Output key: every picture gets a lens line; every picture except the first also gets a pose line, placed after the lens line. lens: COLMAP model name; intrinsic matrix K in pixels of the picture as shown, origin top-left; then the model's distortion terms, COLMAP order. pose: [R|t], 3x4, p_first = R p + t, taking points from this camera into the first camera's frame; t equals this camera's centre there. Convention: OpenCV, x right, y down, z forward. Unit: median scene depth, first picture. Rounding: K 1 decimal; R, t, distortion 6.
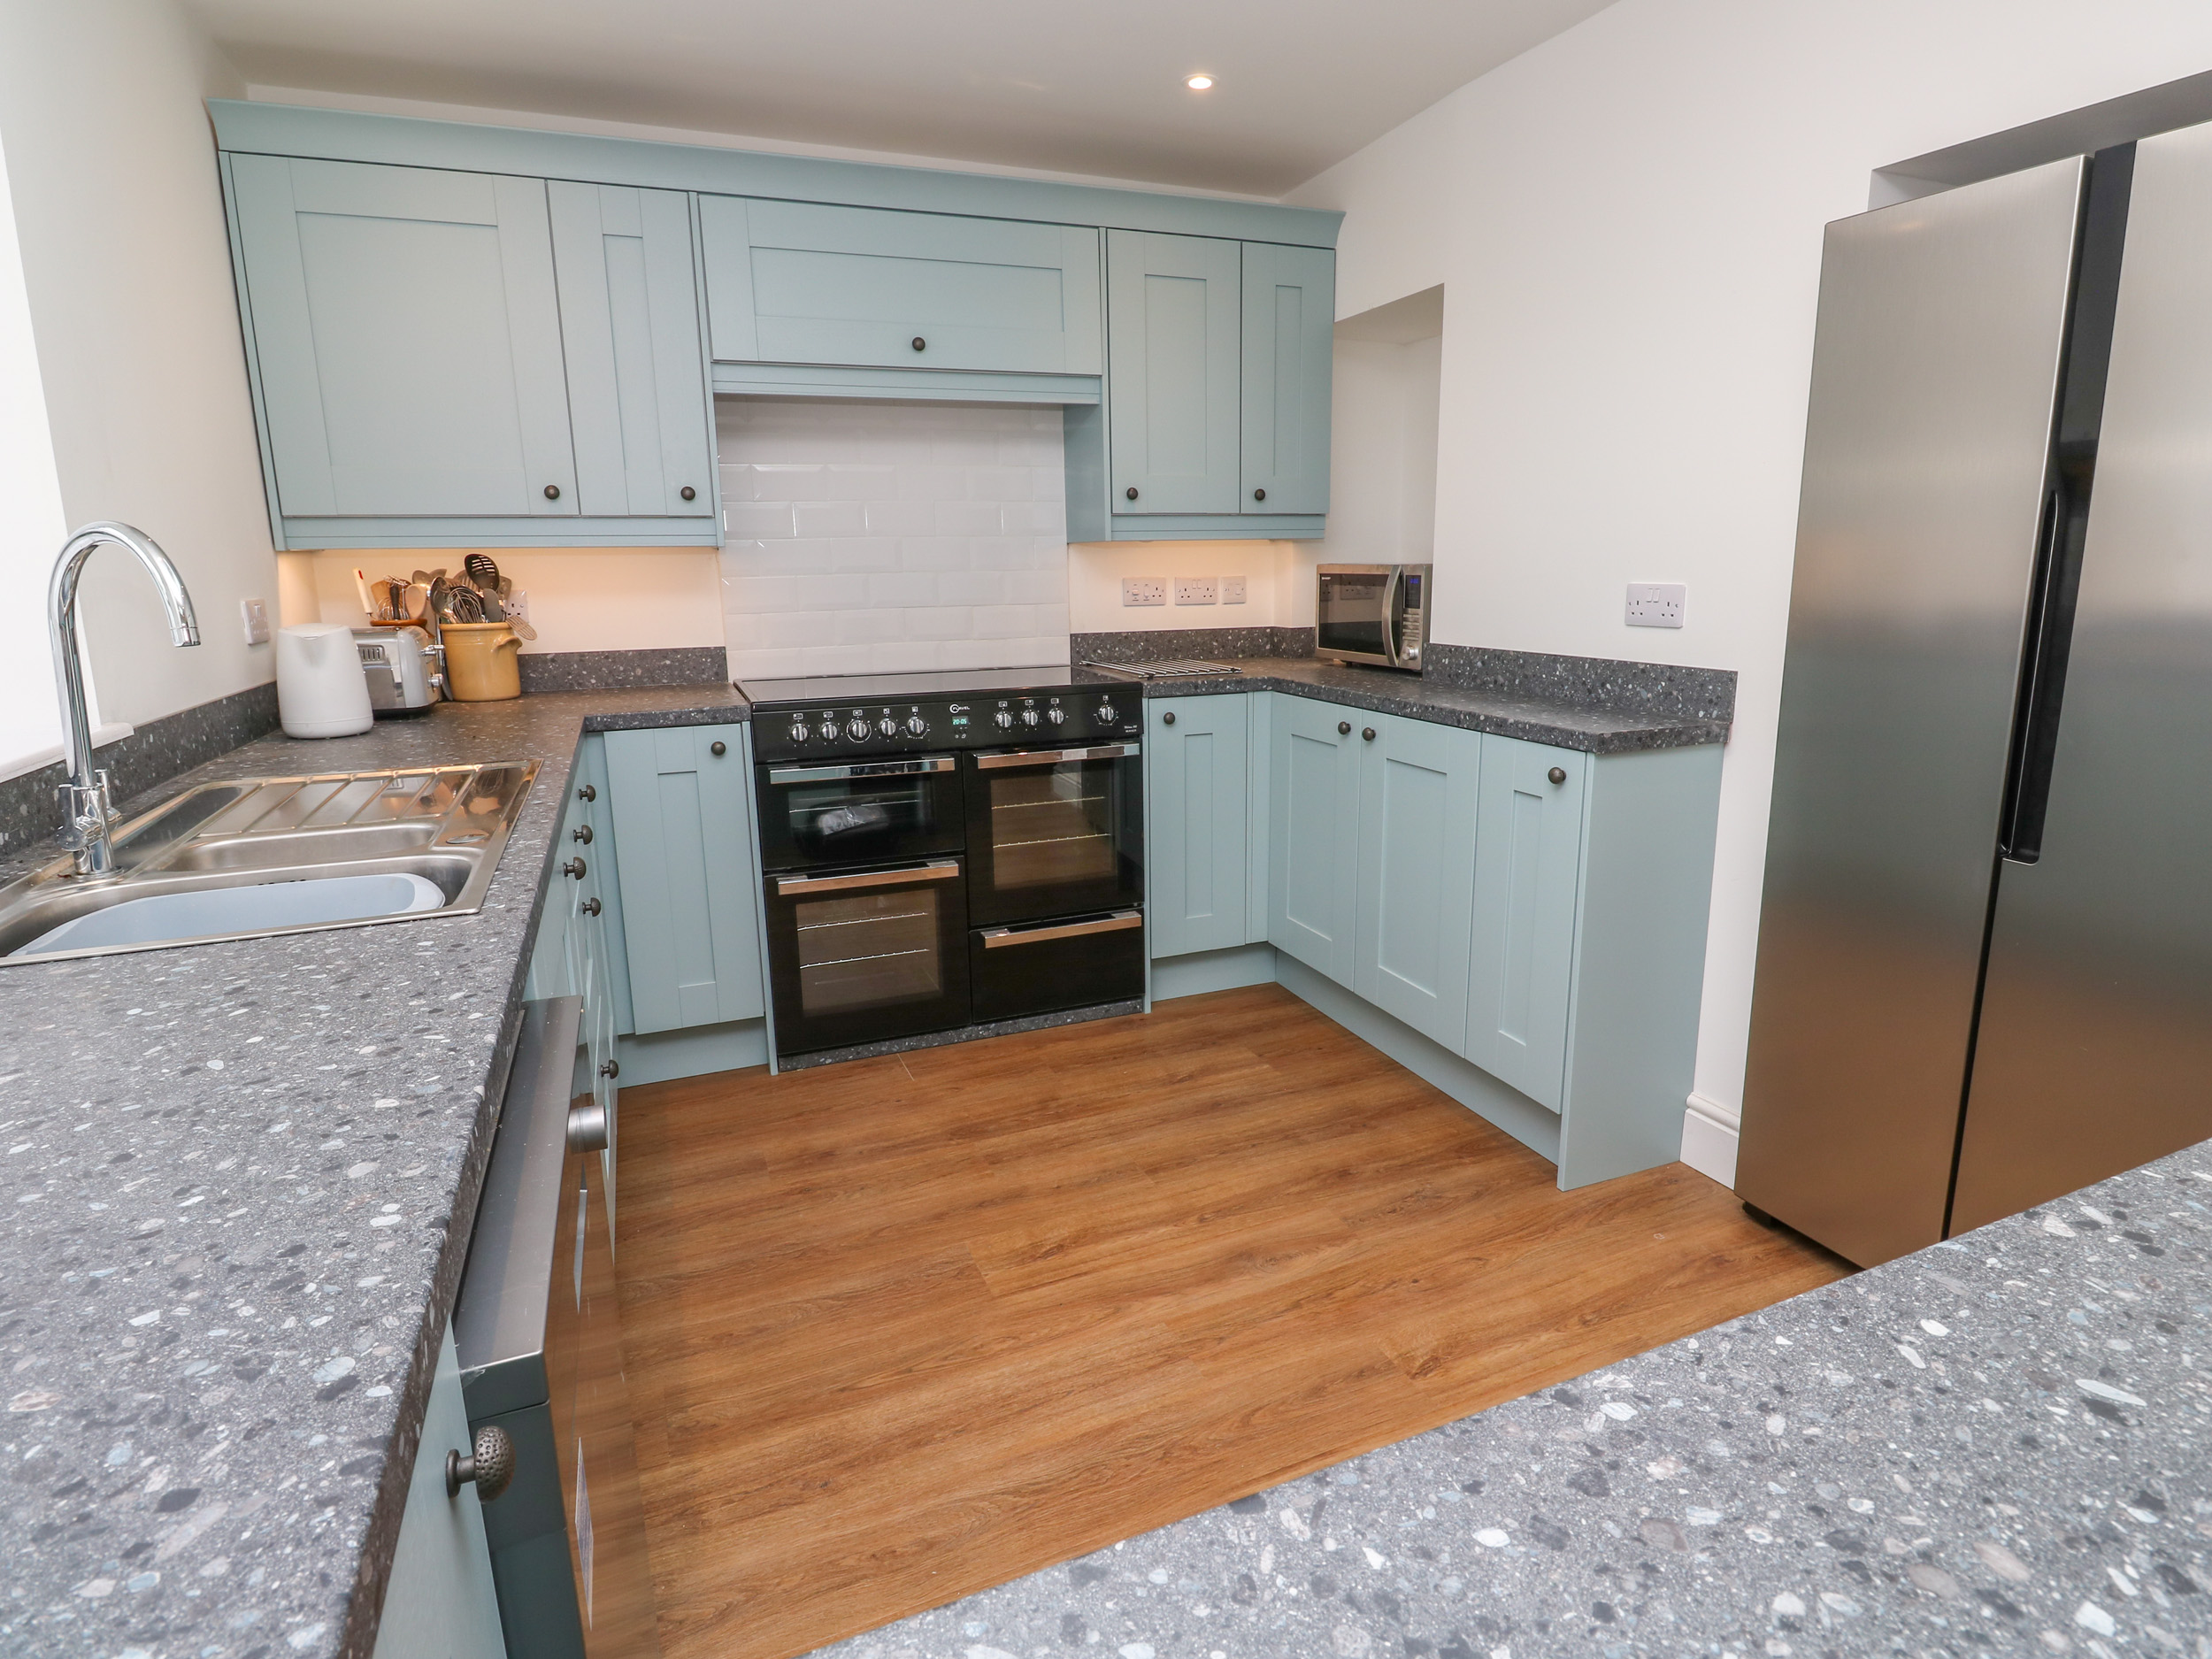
lens RADIAL K [[1177.4, 0, 1148.9], [0, 1177.4, 796.3], [0, 0, 1]] dist [0.032003, -0.029664]
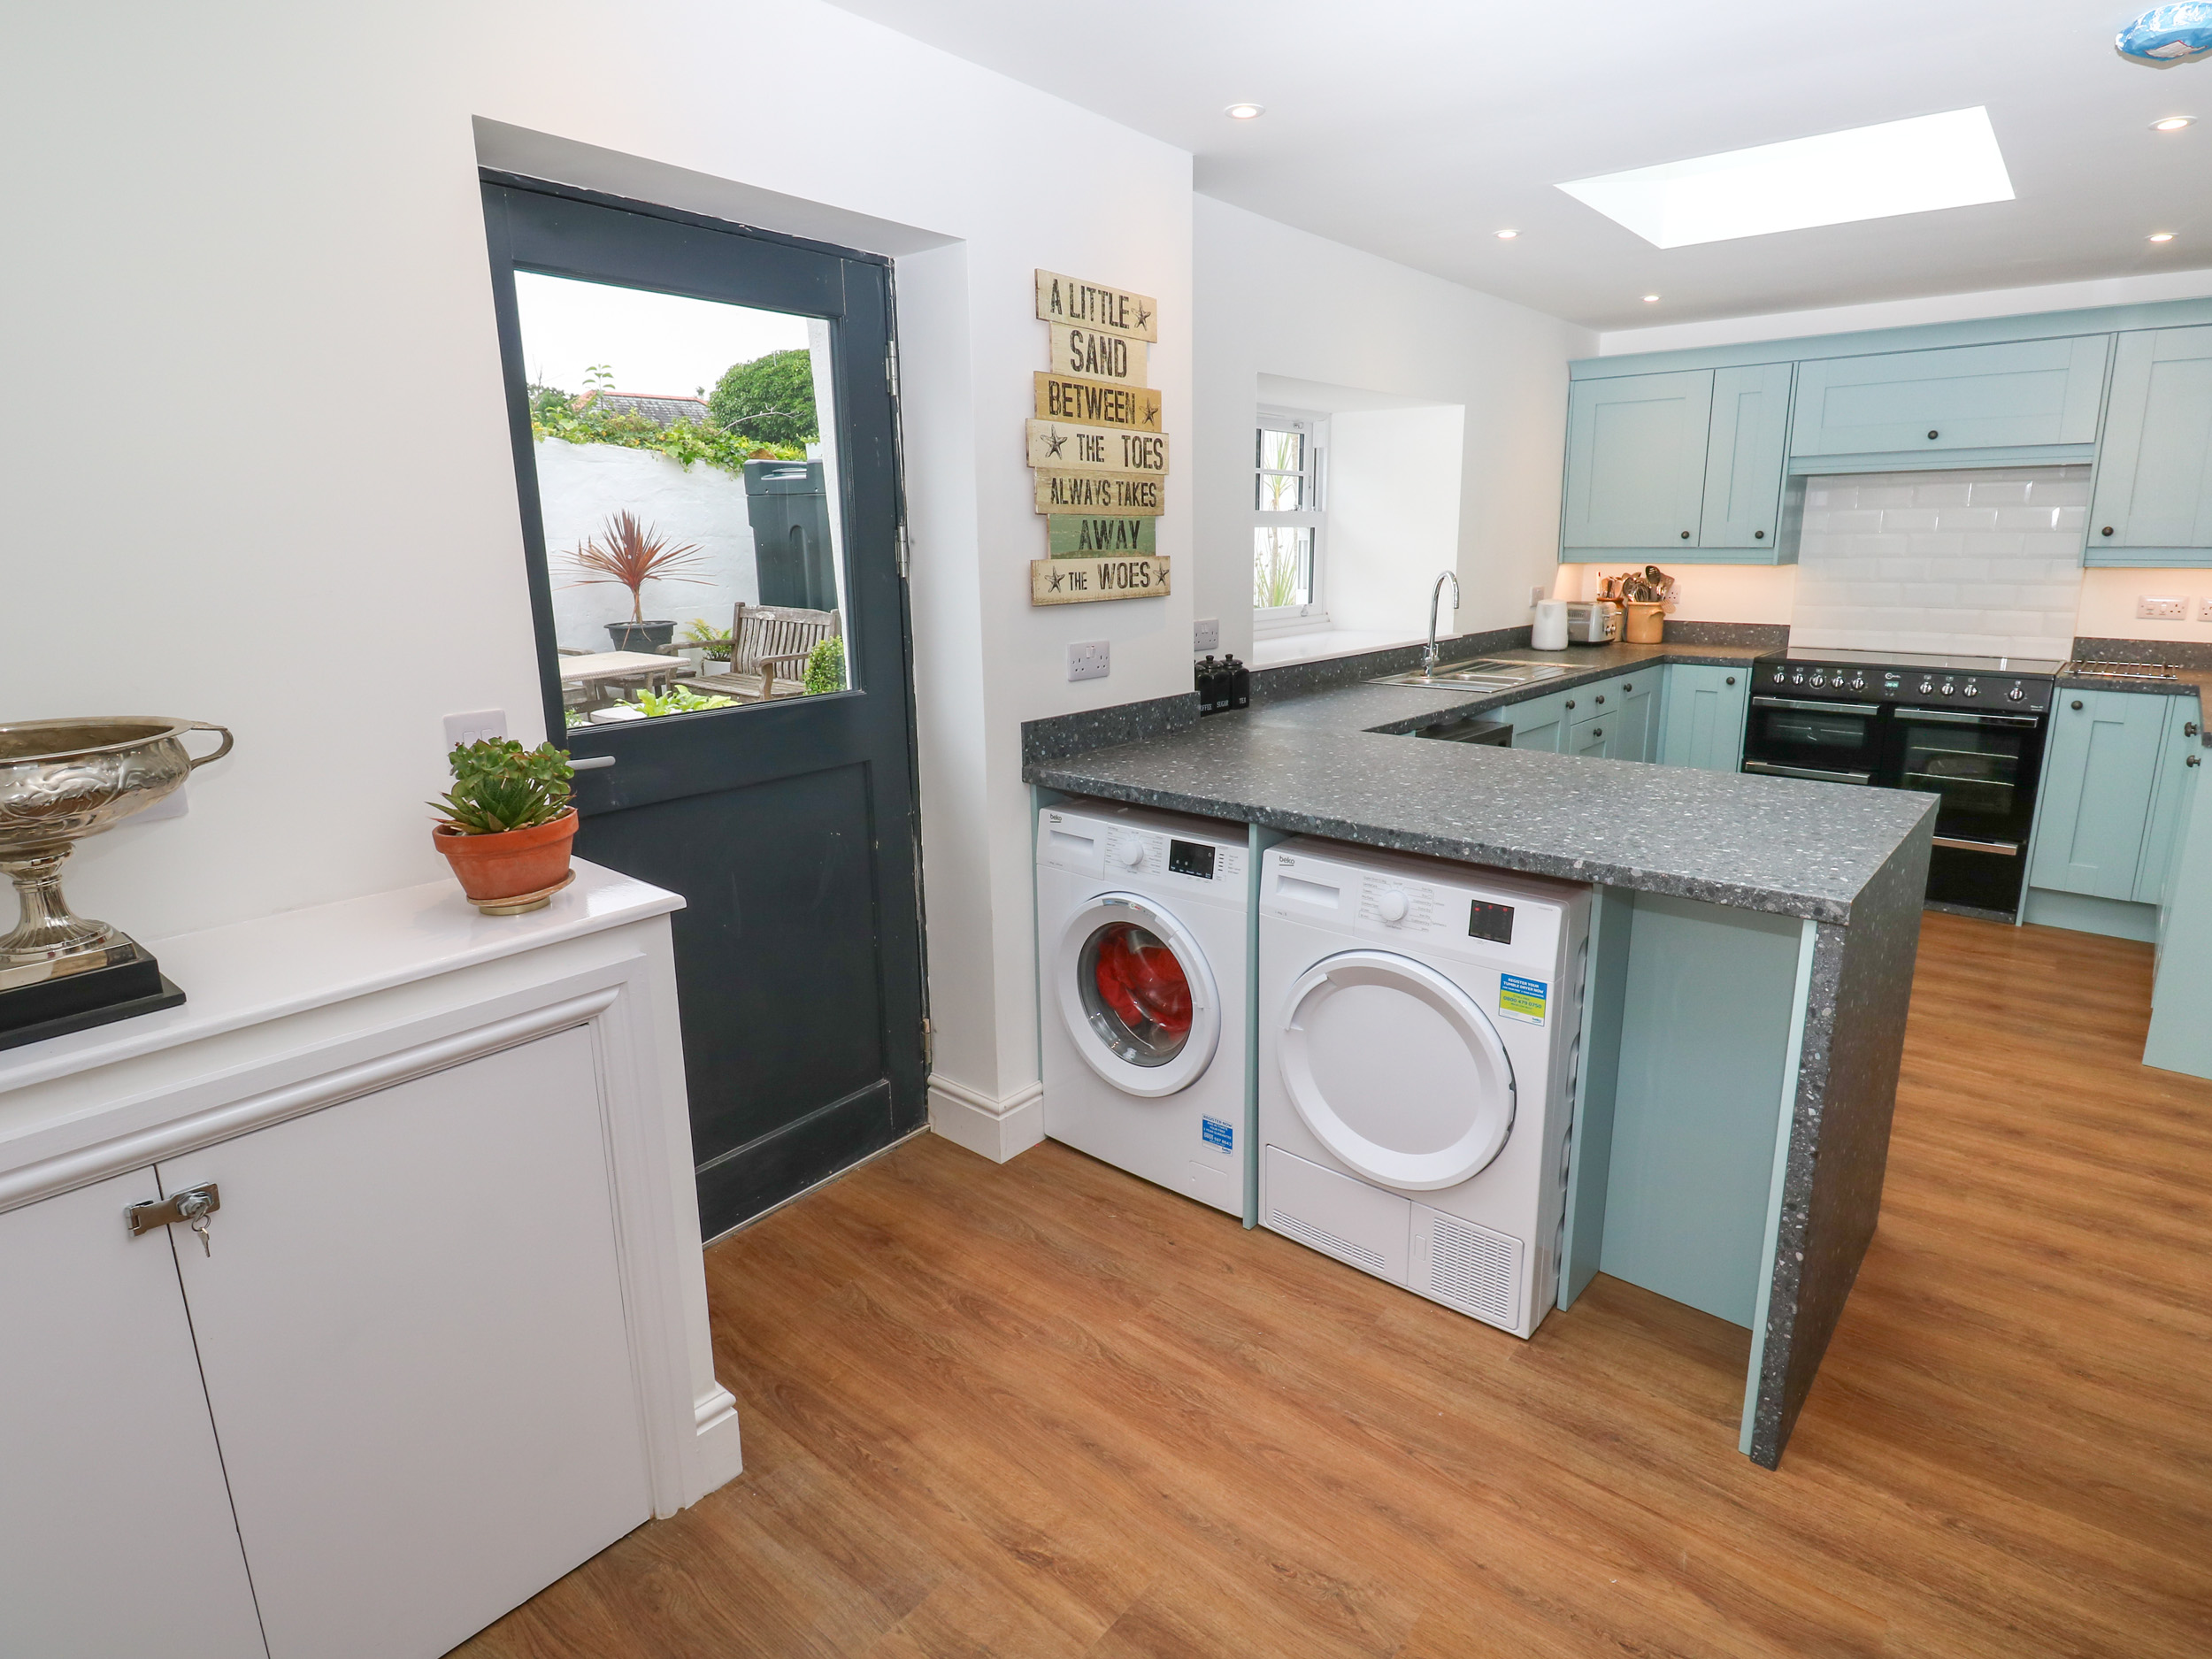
lens RADIAL K [[1177.4, 0, 1148.9], [0, 1177.4, 796.3], [0, 0, 1]] dist [0.032003, -0.029664]
pose [[0.453108, 0.205016, -0.867561, 0.766951], [-0.178682, 0.974333, 0.136925, 0.038436], [0.873365, 0.092976, 0.478110, -0.558629]]
